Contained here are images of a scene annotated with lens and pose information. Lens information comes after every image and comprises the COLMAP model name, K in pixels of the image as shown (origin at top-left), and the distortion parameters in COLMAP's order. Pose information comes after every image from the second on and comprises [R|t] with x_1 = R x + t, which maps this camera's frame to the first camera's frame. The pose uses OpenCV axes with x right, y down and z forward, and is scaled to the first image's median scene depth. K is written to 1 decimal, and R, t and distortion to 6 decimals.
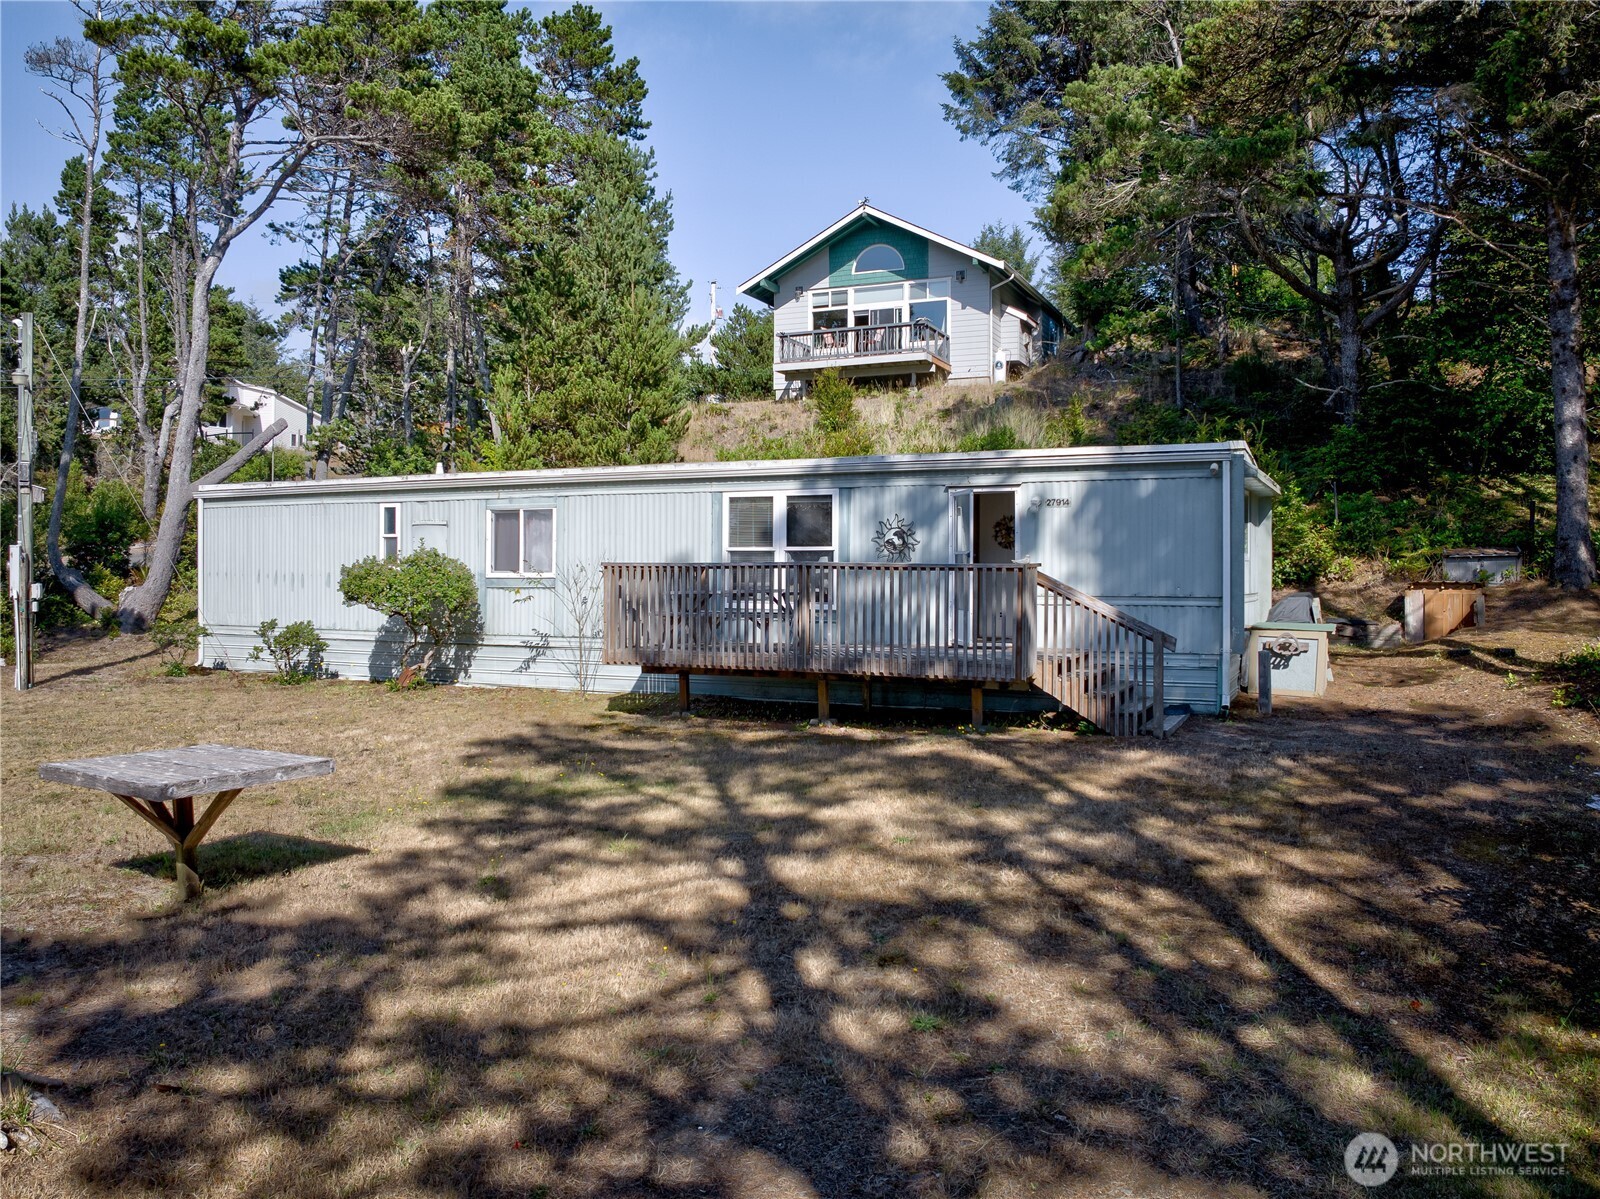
lens RADIAL K [[1166.5, 0, 663.4], [0, 1166.5, 569.1], [0, 0, 1]] dist [-0.111632, 0.001575]
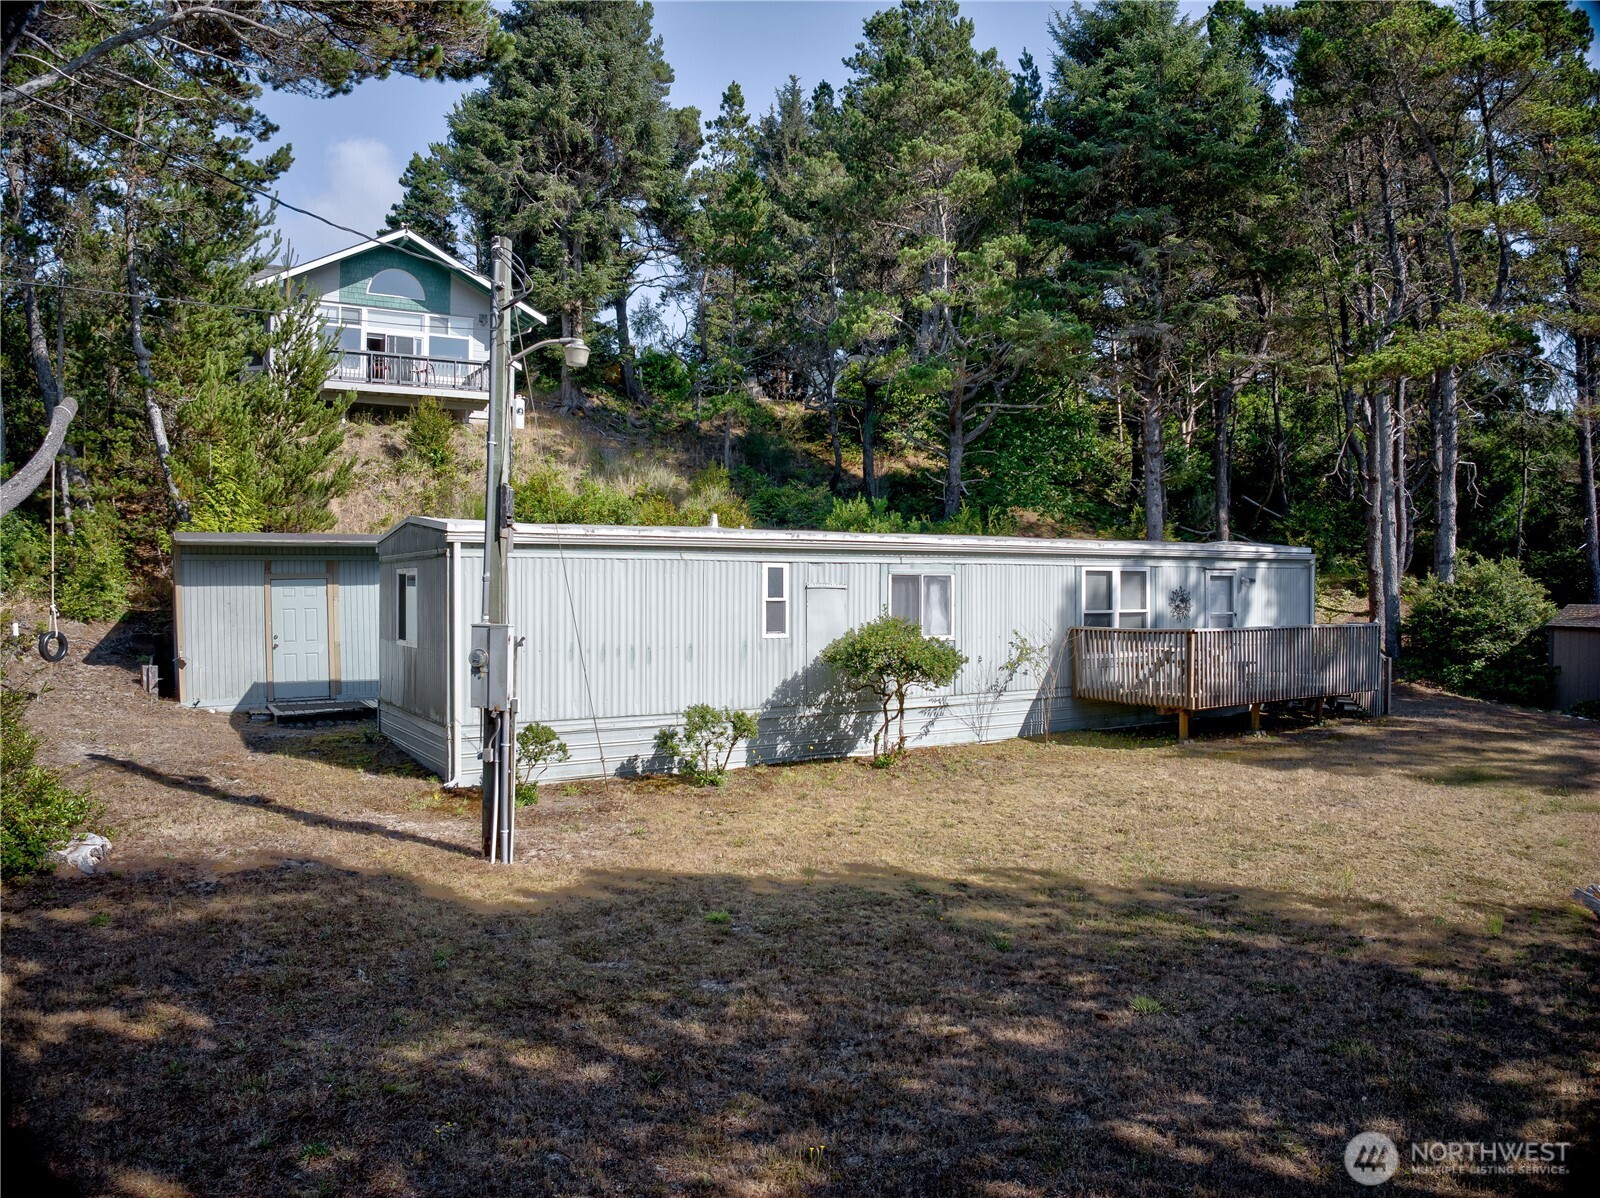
lens RADIAL K [[1166.5, 0, 663.4], [0, 1166.5, 568.6], [0, 0, 1]] dist [-0.111632, 0.001575]
pose [[0.564917, 0.005953, 0.825126, -0.524067], [0.000963, 0.999969, -0.007873, -0.023311], [-0.825147, 0.005242, 0.564893, 0.289522]]
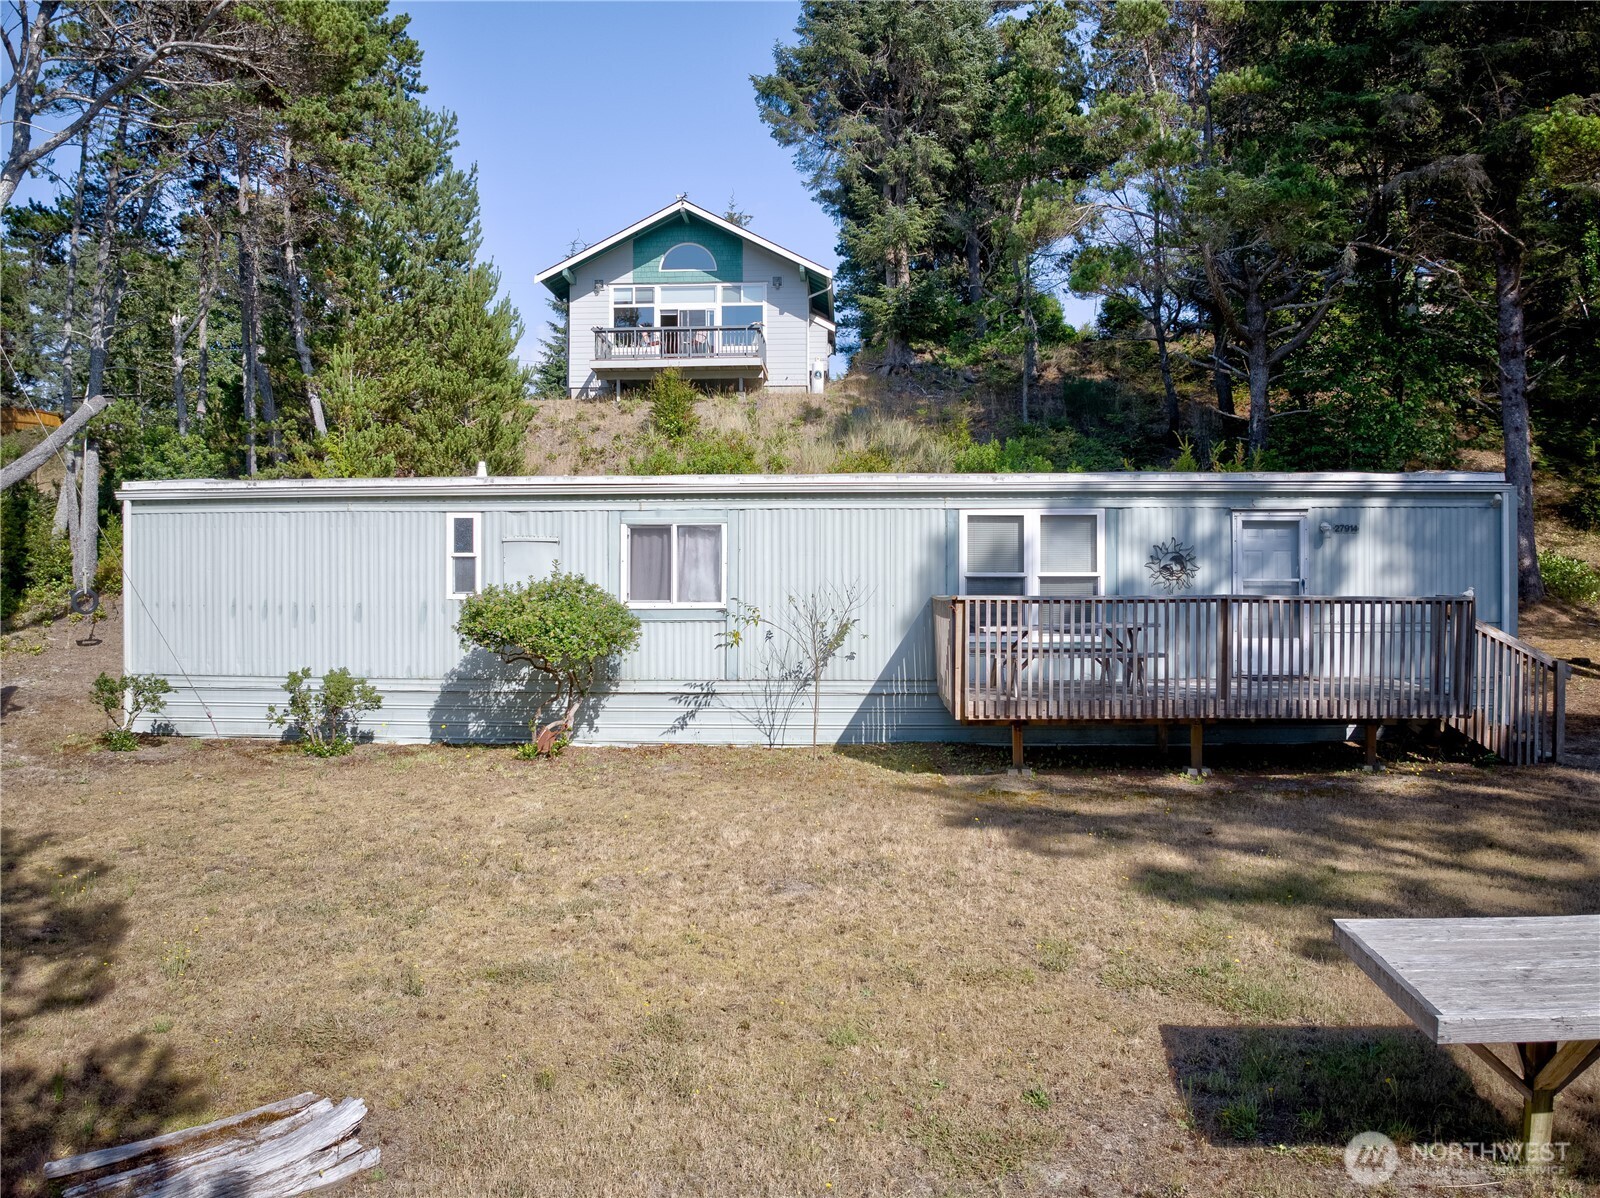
lens RADIAL K [[1166.5, 0, 663.4], [0, 1166.5, 568.6], [0, 0, 1]] dist [-0.111632, 0.001575]
pose [[0.930494, -0.004237, 0.366283, -0.202762], [0.004917, 0.999987, -0.000923, -0.009338], [-0.366275, 0.002660, 0.930503, 0.117980]]
